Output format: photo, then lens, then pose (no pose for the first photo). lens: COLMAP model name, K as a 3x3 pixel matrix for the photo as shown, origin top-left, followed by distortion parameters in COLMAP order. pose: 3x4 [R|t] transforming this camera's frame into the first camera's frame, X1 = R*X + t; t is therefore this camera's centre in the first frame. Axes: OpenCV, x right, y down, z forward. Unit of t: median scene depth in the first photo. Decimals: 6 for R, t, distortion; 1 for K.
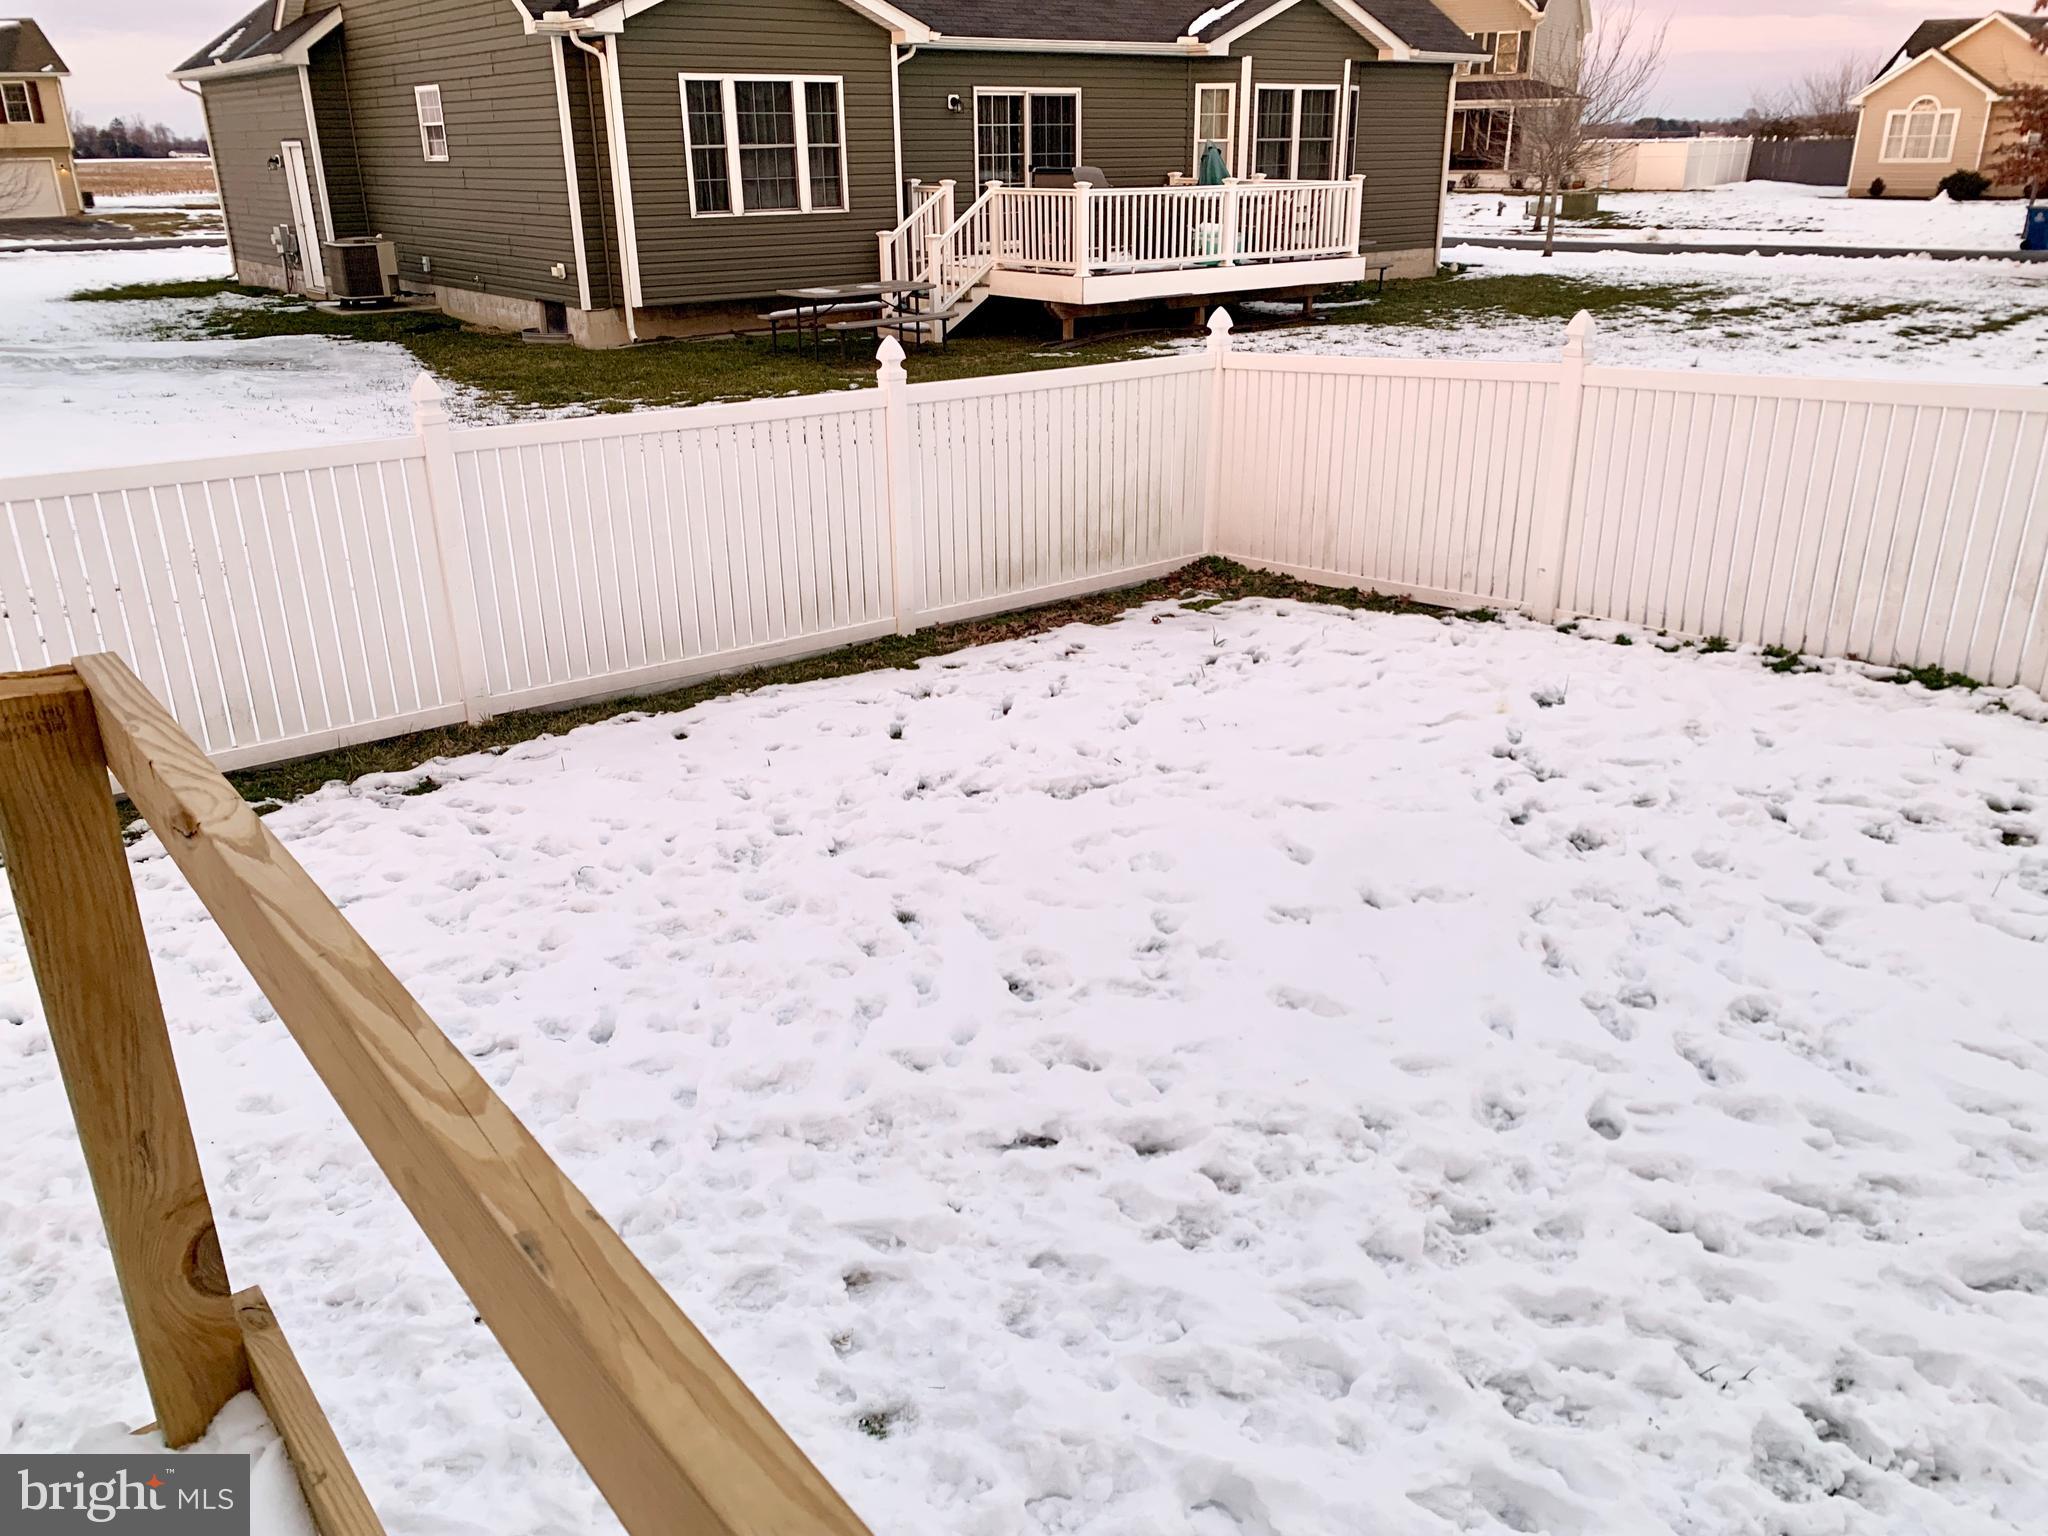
lens RADIAL K [[1557.2, 0, 1017.8], [0, 1557.2, 773.2], [0, 0, 1]] dist [0.047622, -0.052714]
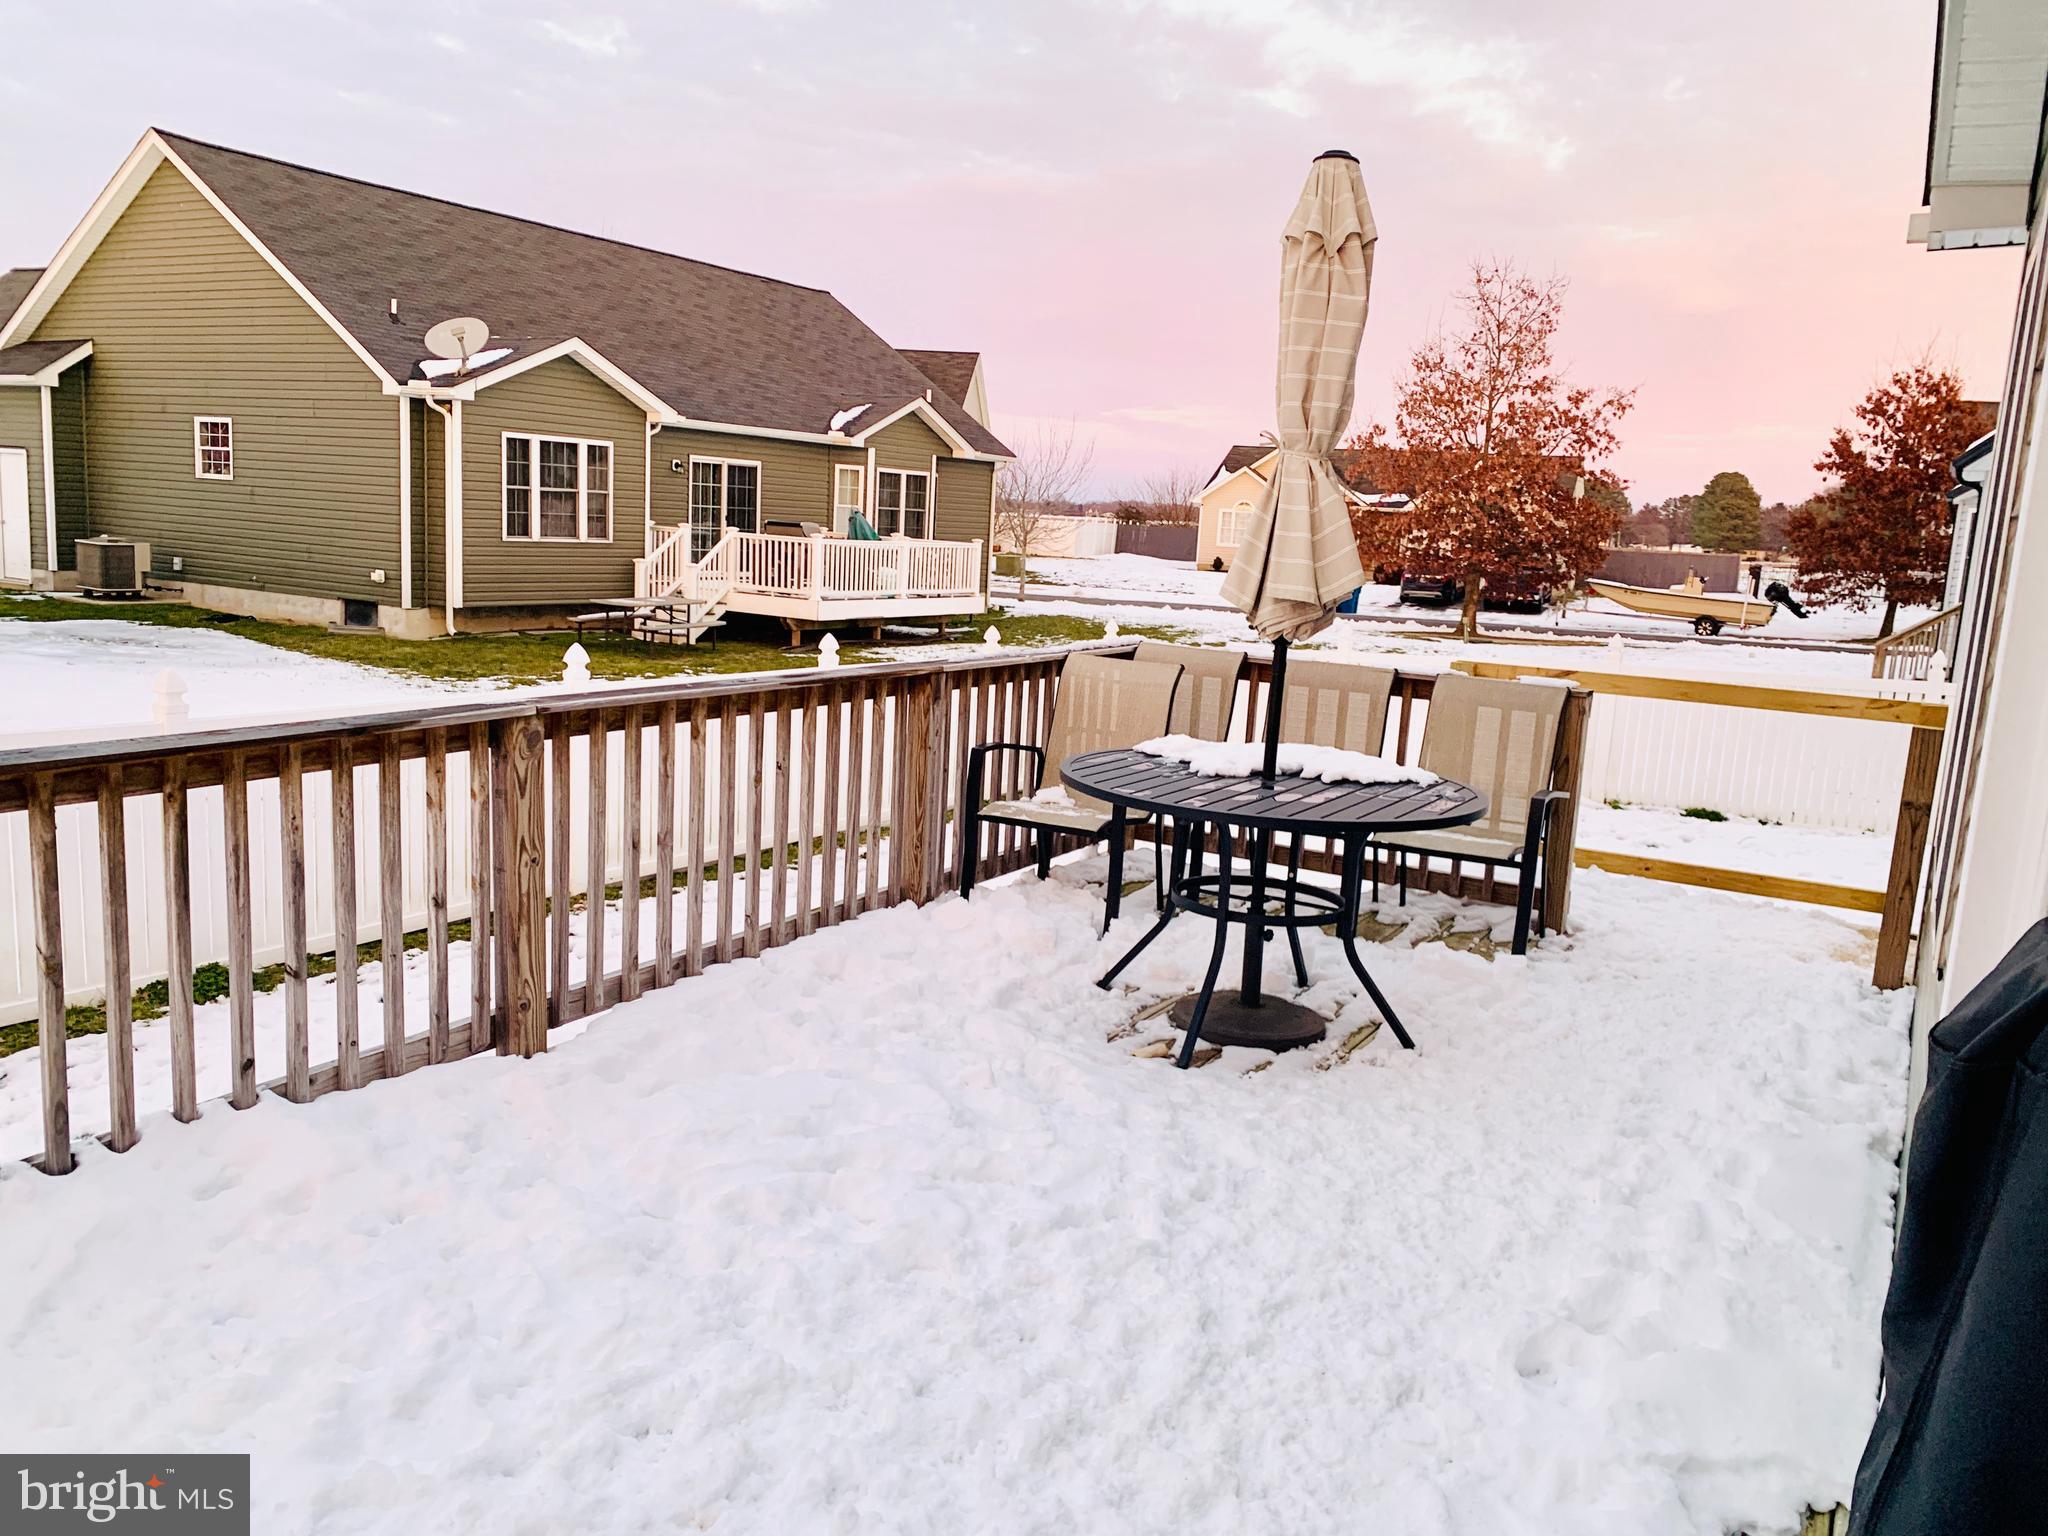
lens RADIAL K [[1557.2, 0, 1019.8], [0, 1557.2, 777.0], [0, 0, 1]] dist [0.047622, -0.052714]
pose [[0.925817, 0.001445, 0.377969, -0.254261], [0.074438, 0.979711, -0.186079, 0.075421], [-0.370569, 0.200410, 0.906926, -0.199534]]
